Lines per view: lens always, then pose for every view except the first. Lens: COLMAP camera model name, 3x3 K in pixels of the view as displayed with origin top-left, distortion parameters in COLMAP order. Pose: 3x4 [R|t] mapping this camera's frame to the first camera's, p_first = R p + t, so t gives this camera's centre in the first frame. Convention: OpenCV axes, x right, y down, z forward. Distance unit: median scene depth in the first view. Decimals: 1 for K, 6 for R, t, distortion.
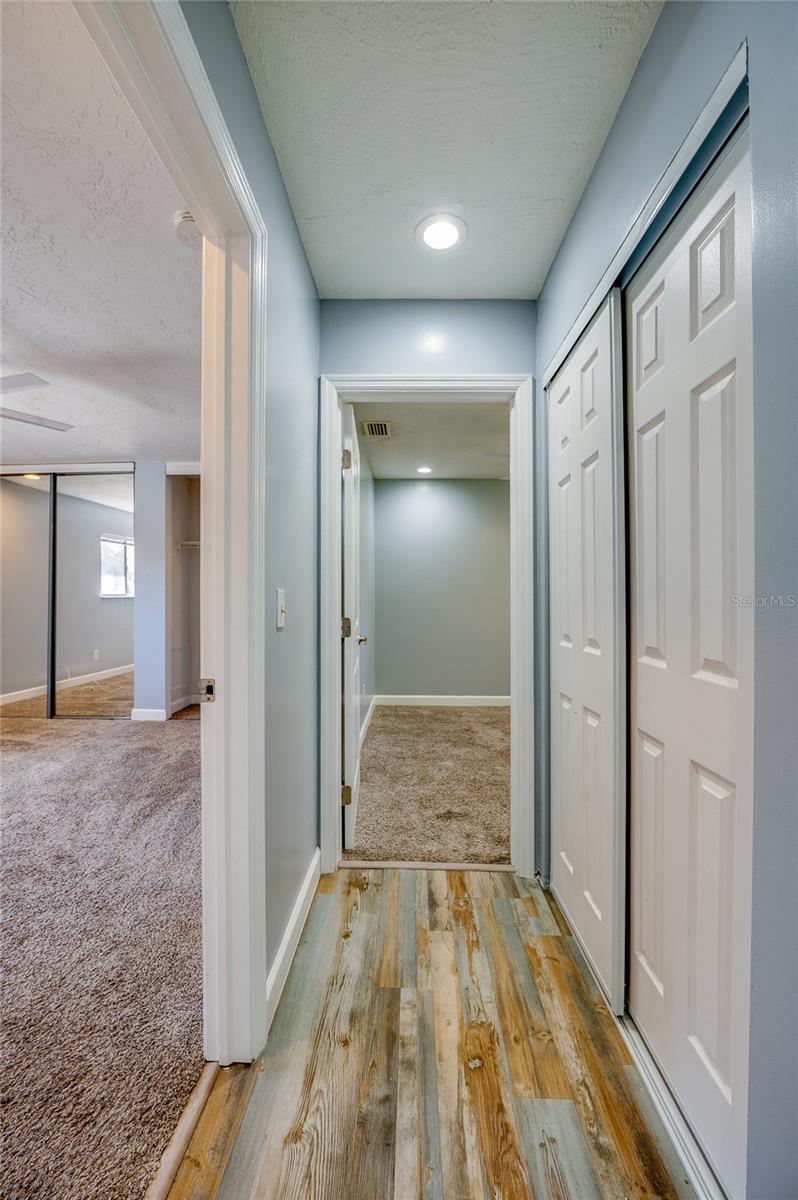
lens RADIAL K [[485.2, 0, 399.0], [0, 485.2, 600.0], [0, 0, 1]] dist [-0.011616, -0.000010]
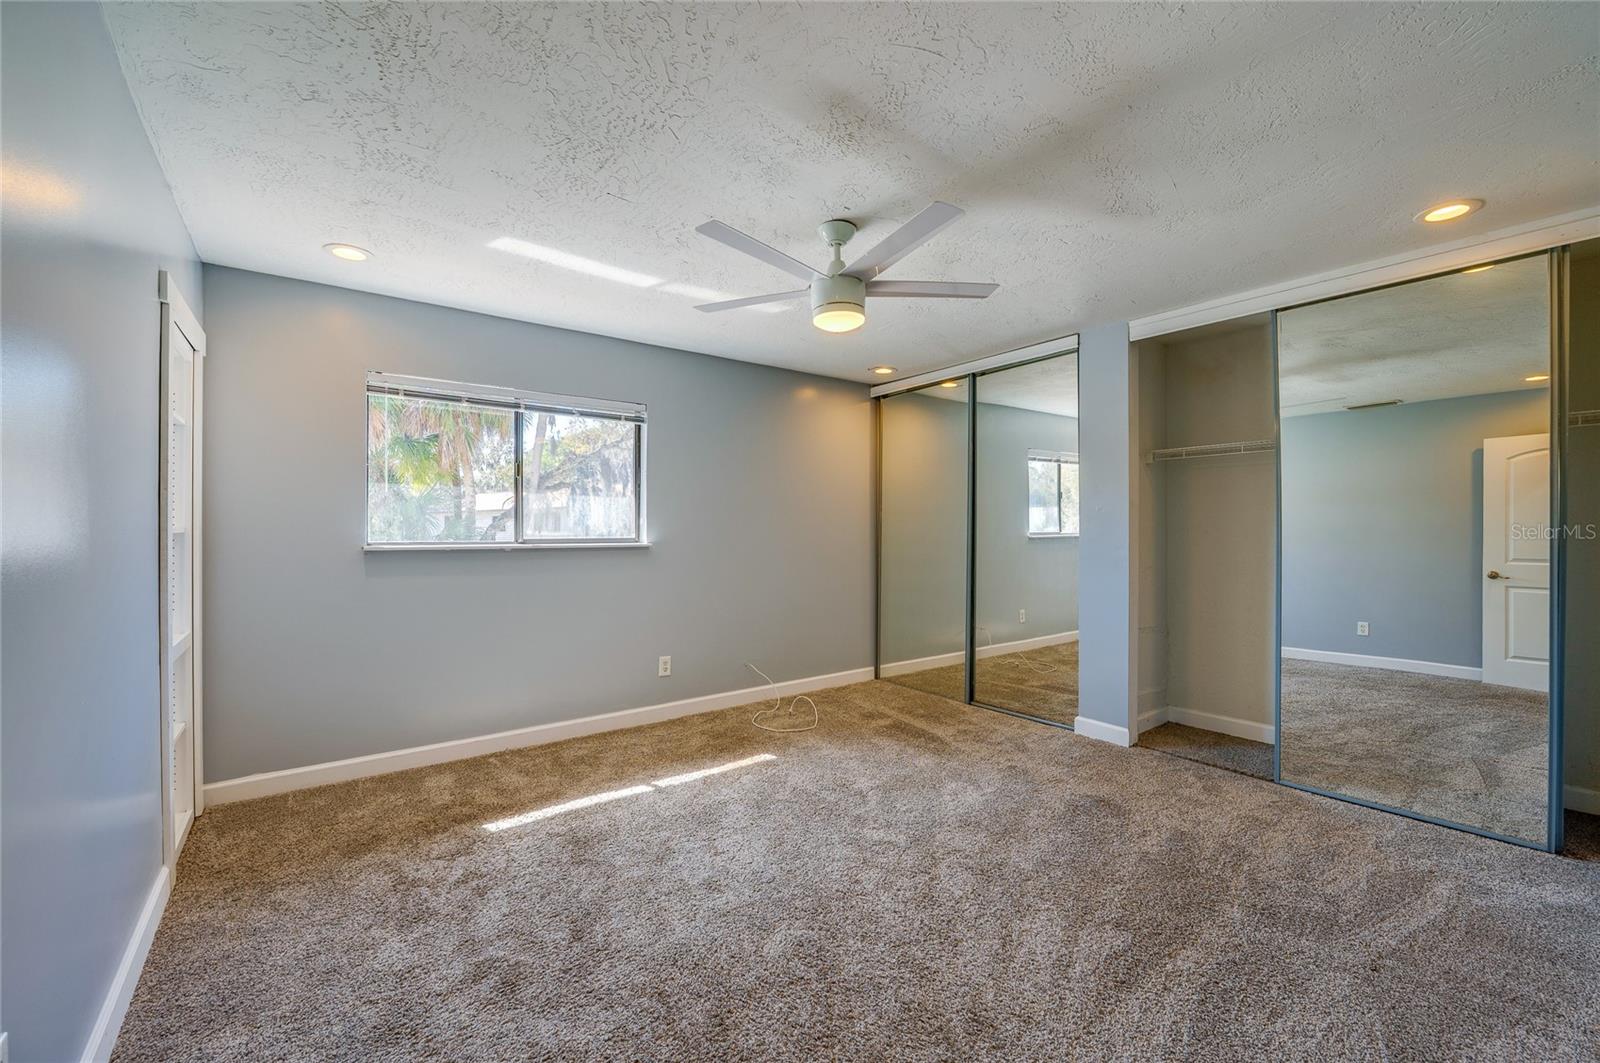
lens RADIAL K [[643.5, 0, 800.0], [0, 643.5, 531.5], [0, 0, 1]] dist [-0.001038, -0.000168]
pose [[0.632351, 0.000984, -0.774681, -0.123389], [-0.000062, 0.999999, 0.001220, -0.023591], [0.774682, -0.000723, 0.632351, 0.176525]]
